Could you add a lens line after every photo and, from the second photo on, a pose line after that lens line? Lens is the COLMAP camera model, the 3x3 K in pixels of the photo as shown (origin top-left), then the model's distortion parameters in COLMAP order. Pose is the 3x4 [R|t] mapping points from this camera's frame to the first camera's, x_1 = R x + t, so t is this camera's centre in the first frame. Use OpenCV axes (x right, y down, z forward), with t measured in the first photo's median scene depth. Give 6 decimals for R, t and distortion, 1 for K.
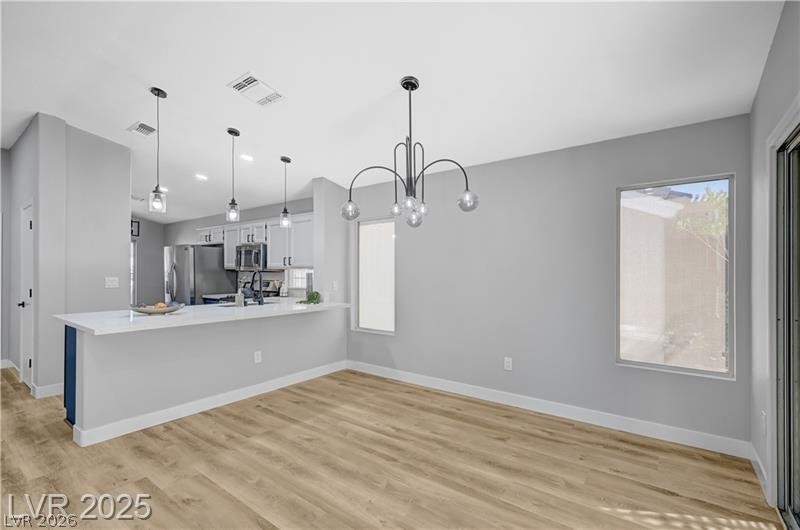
lens RADIAL K [[362.3, 0, 401.2], [0, 362.3, 270.4], [0, 0, 1]] dist [0.002925, 0.000115]
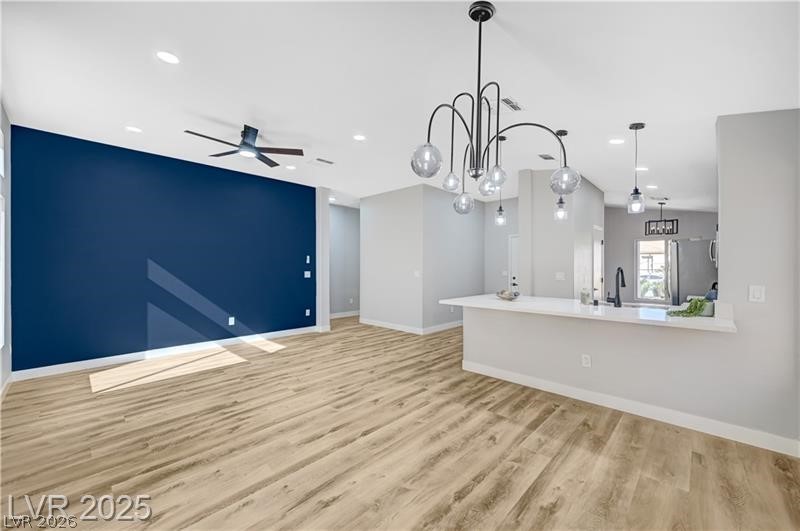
lens RADIAL K [[316.4, 0, 401.6], [0, 316.4, 266.7], [0, 0, 1]] dist [0.003667, 0.000084]
pose [[-0.116968, -0.002691, -0.993132, 0.462534], [0.000929, 0.999996, -0.002819, 0.000220], [0.993135, -0.001252, -0.116965, 0.621771]]
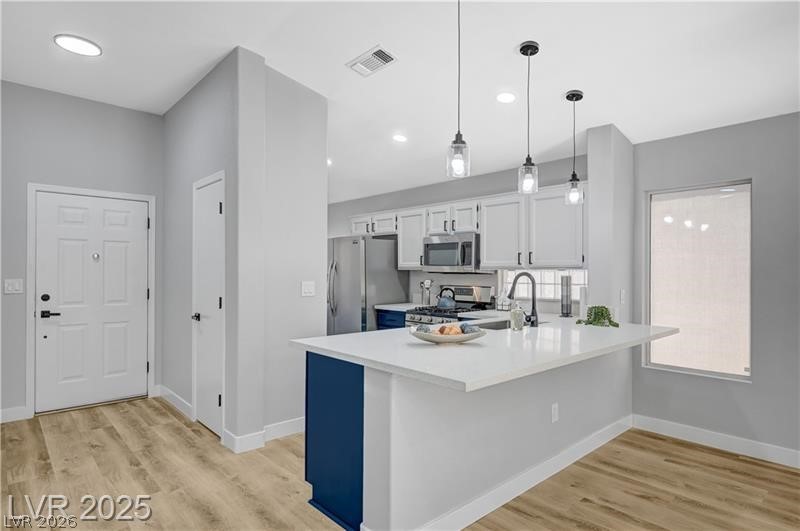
lens RADIAL K [[444.2, 0, 401.2], [0, 444.2, 271.2], [0, 0, 1]] dist [0.001822, 0.000895]
pose [[0.982582, 0.003563, -0.185797, -0.509406], [-0.003574, 0.999994, 0.000276, -0.000981], [0.185796, 0.000392, 0.982588, 0.204588]]
